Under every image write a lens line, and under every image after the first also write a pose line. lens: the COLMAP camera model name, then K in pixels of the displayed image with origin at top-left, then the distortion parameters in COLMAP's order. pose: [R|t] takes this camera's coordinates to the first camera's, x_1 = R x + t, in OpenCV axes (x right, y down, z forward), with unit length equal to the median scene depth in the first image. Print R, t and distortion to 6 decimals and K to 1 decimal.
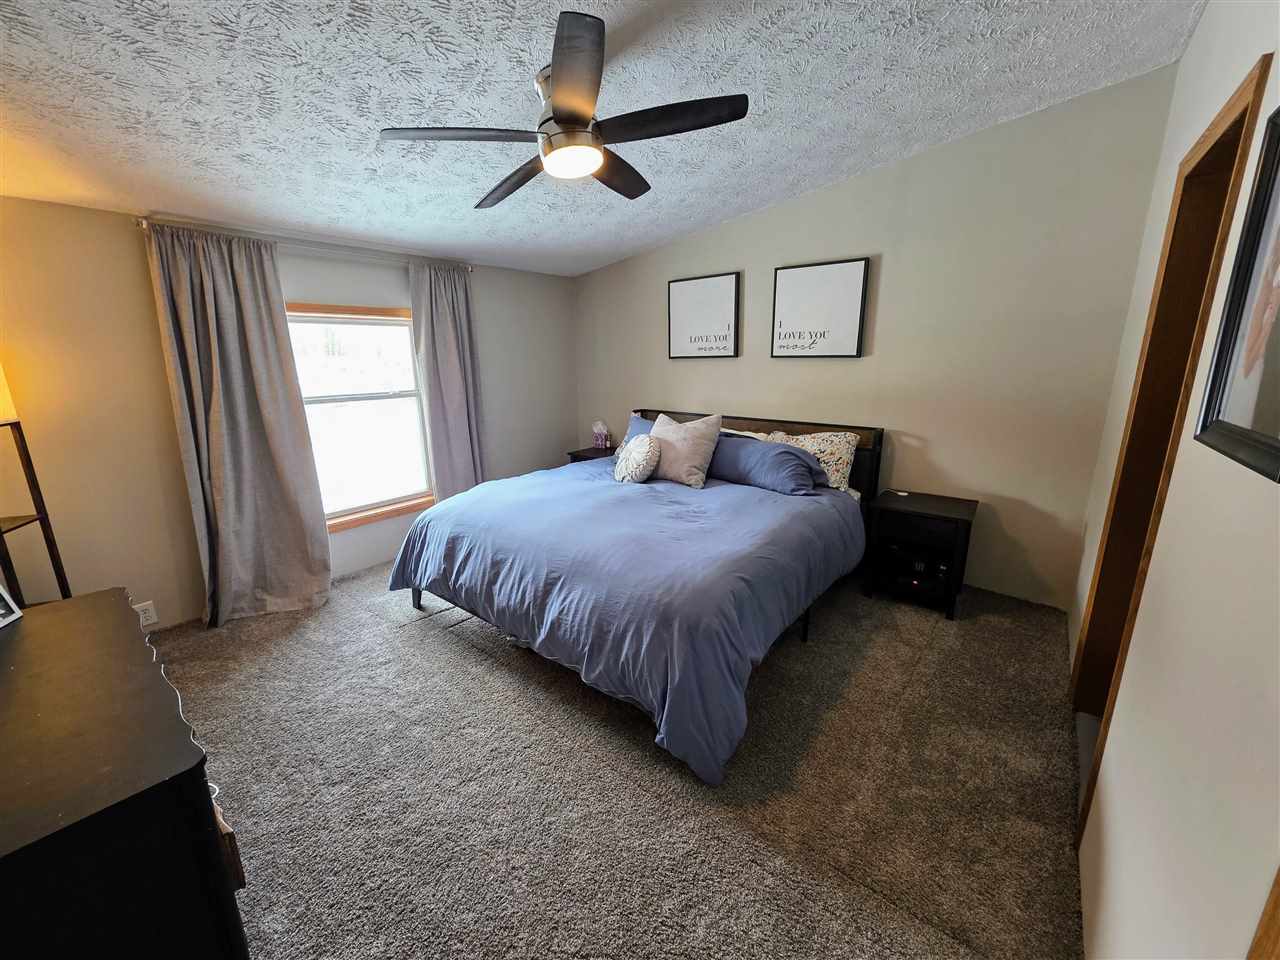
lens RADIAL K [[511.2, 0, 626.0], [0, 511.2, 473.4], [0, 0, 1]] dist [-0.000162, -0.000021]
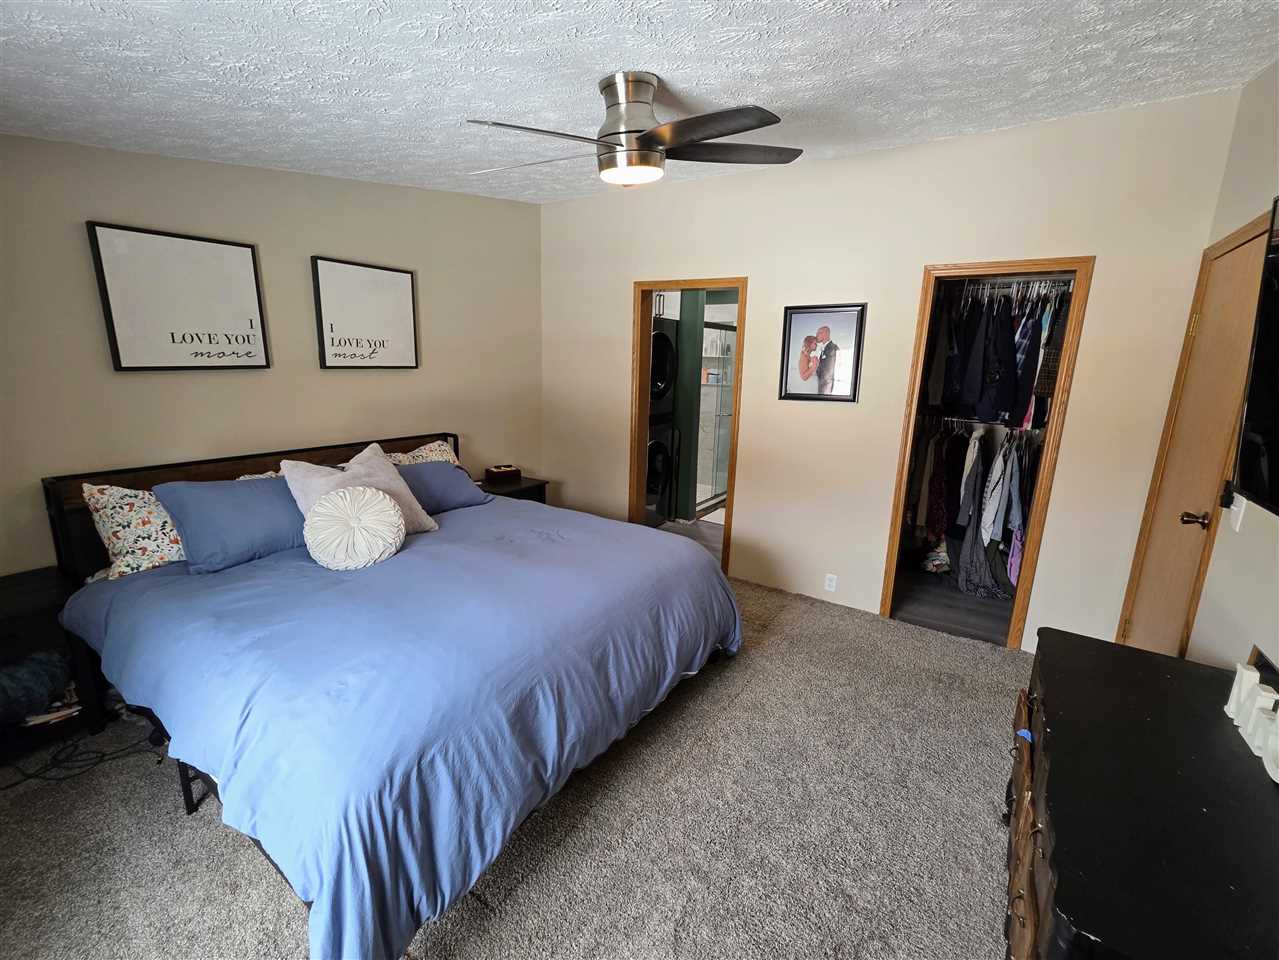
lens RADIAL K [[527.2, 0, 635.5], [0, 527.2, 473.5], [0, 0, 1]] dist [0.000735, 0.000008]
pose [[-0.077464, -0.203248, 0.976058, -0.611695], [0.211179, 0.953441, 0.215298, -0.149764], [-0.974373, 0.222801, -0.030936, 0.610227]]
